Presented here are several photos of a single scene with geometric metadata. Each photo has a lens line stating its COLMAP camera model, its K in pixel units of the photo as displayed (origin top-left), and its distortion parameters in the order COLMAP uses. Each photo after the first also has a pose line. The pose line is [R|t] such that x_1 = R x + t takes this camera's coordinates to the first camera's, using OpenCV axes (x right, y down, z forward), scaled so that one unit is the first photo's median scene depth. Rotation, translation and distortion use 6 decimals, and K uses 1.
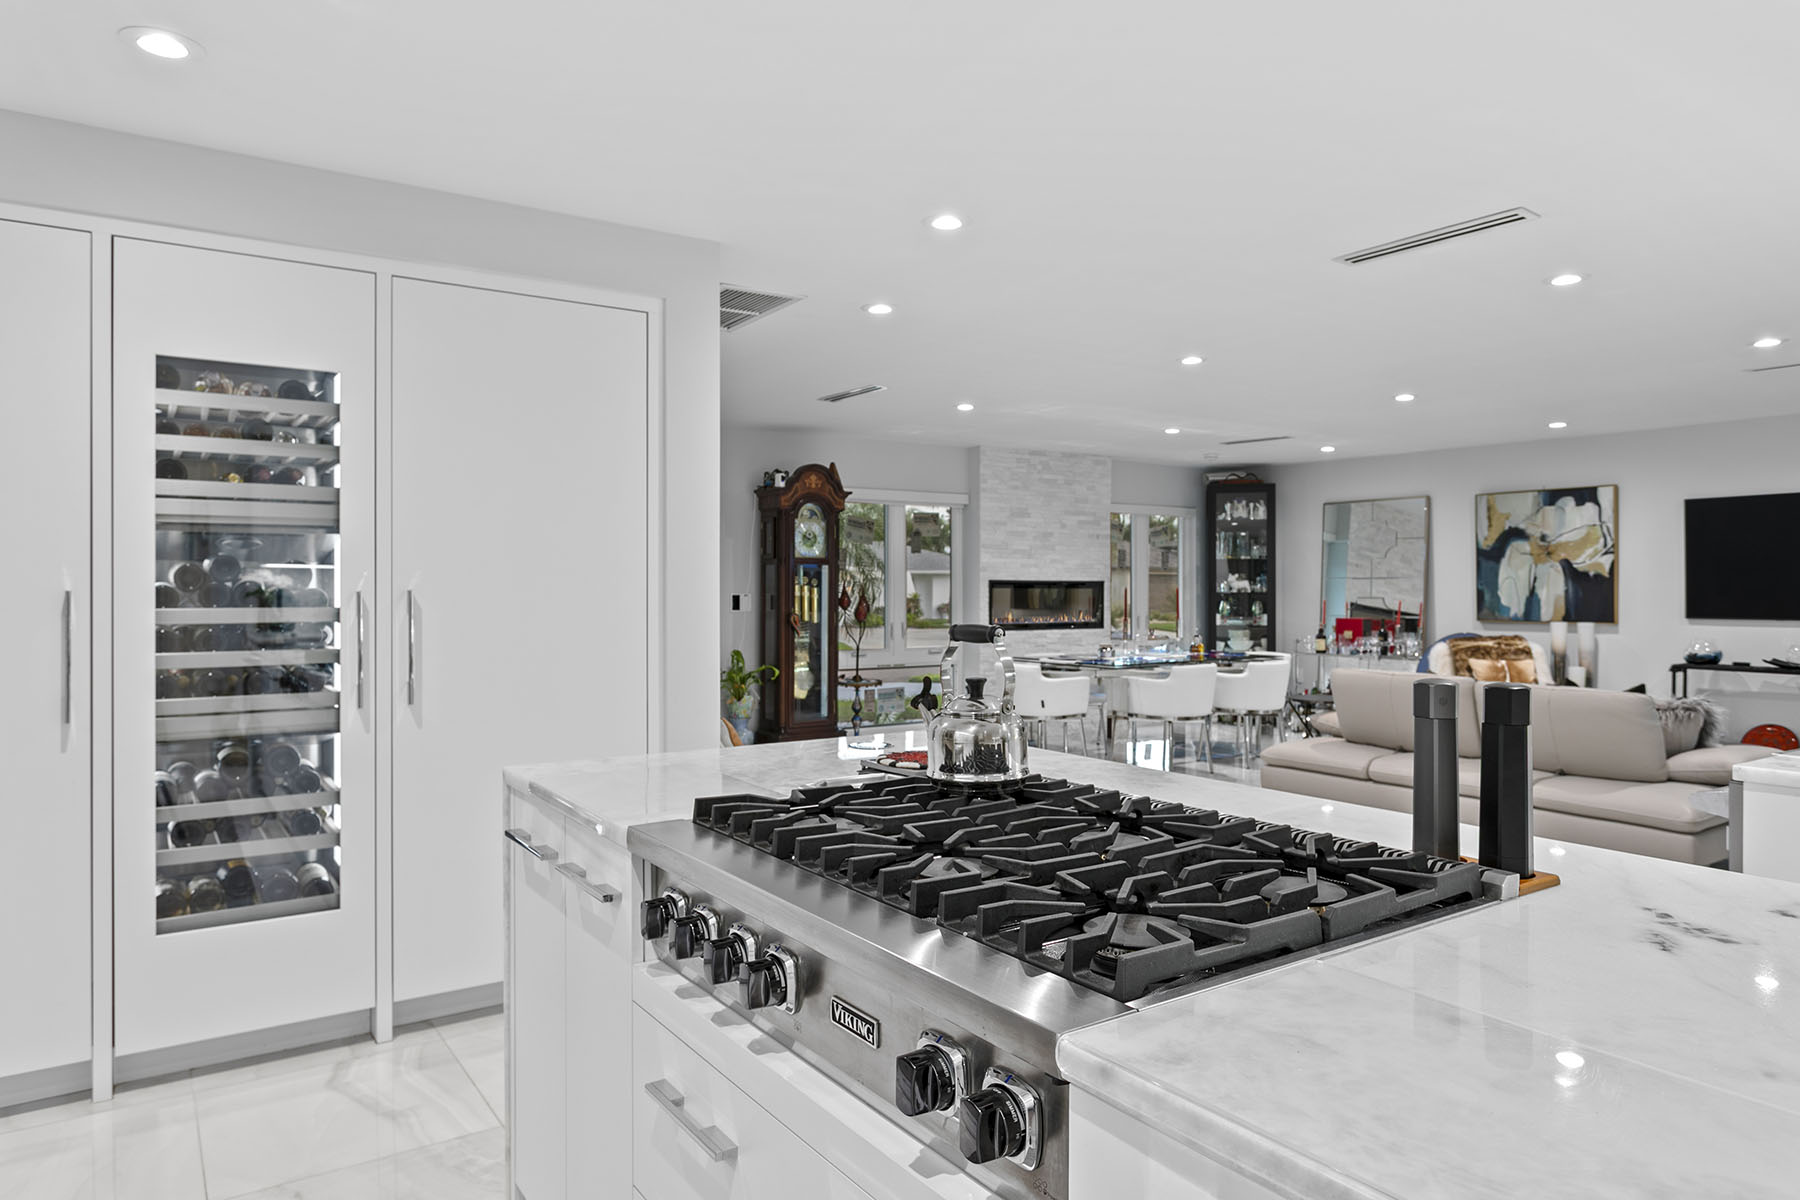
lens RADIAL K [[1118.8, 0, 870.3], [0, 1118.8, 586.5], [0, 0, 1]] dist [-0.000024, -0.002803]
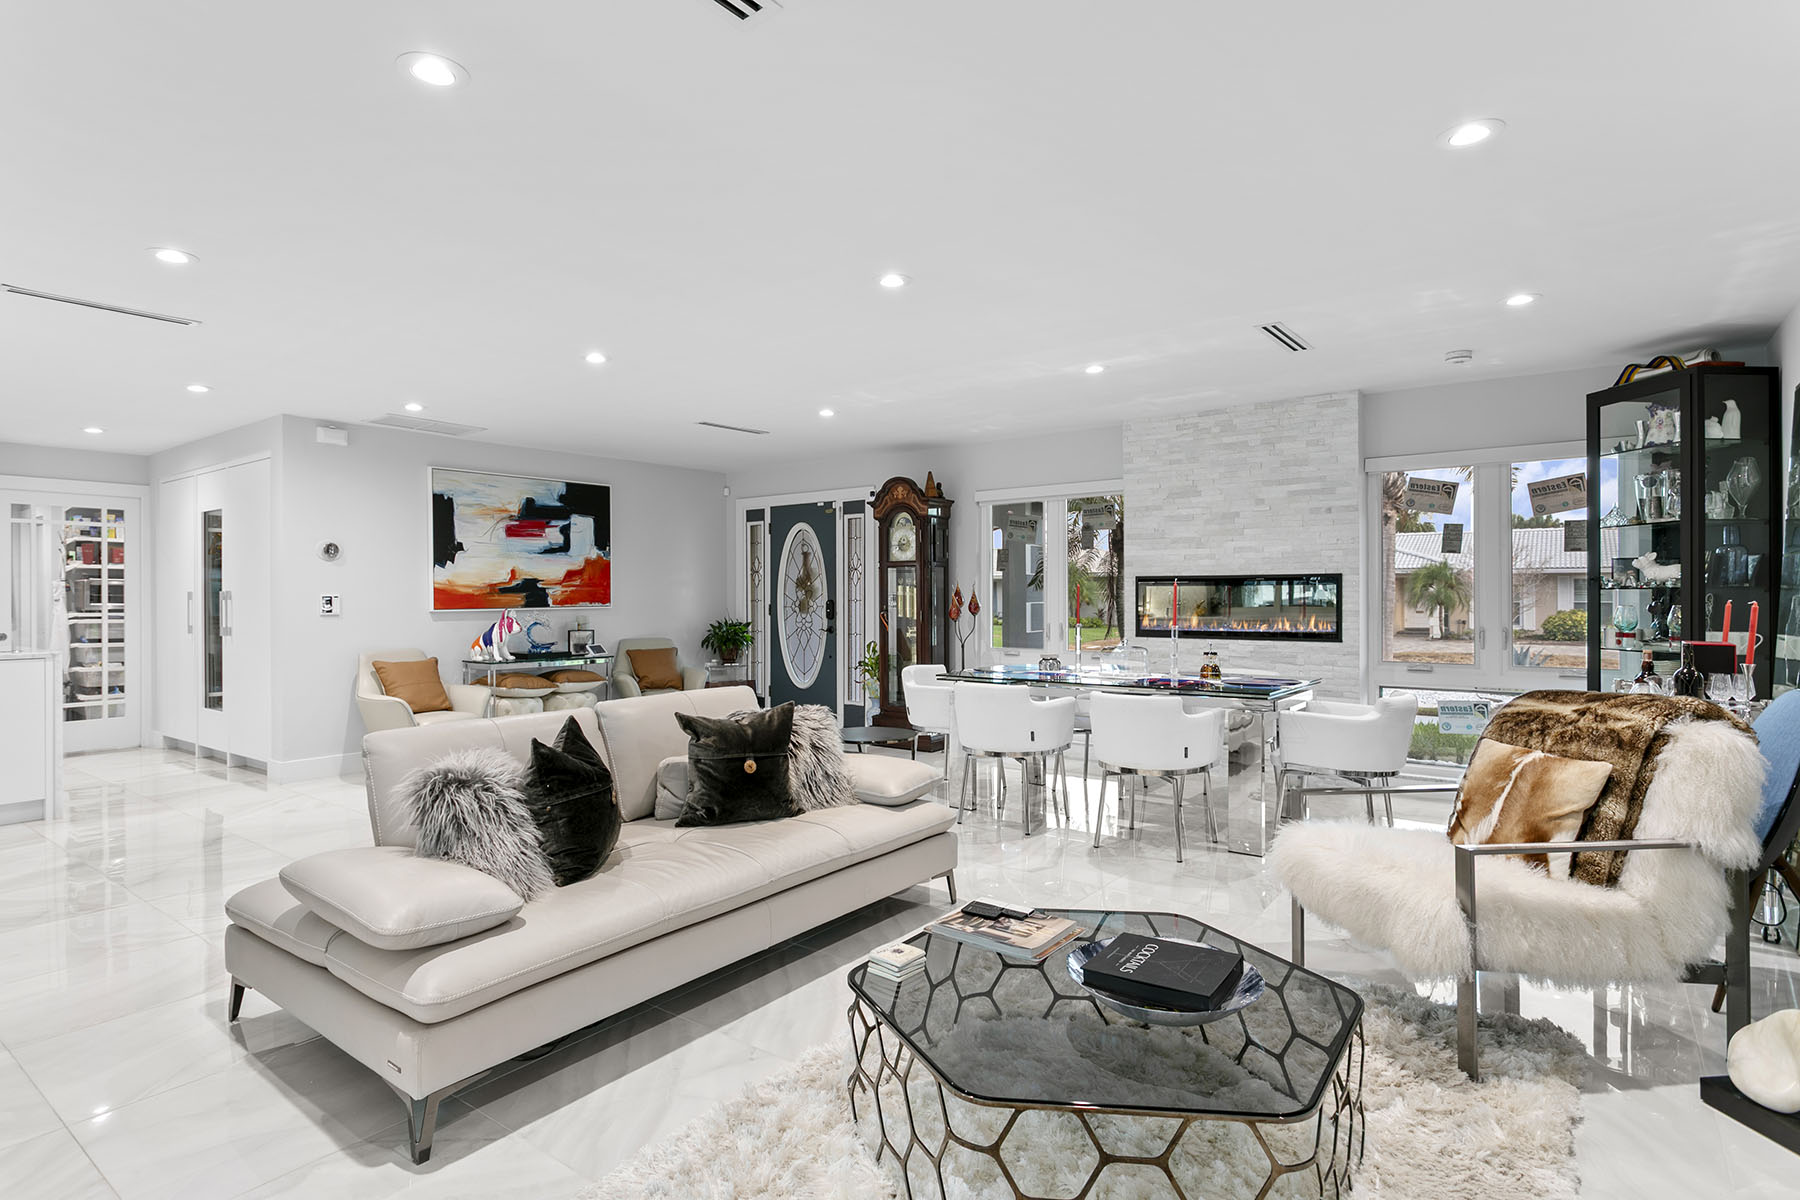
lens RADIAL K [[943.0, 0, 894.0], [0, 943.0, 595.0], [0, 0, 1]] dist [-0.008108, 0.000237]
pose [[0.327518, -0.004283, -0.944835, 2.068469], [0.005914, 0.999979, -0.002483, 0.024720], [0.944826, -0.004775, 0.327537, 1.711153]]
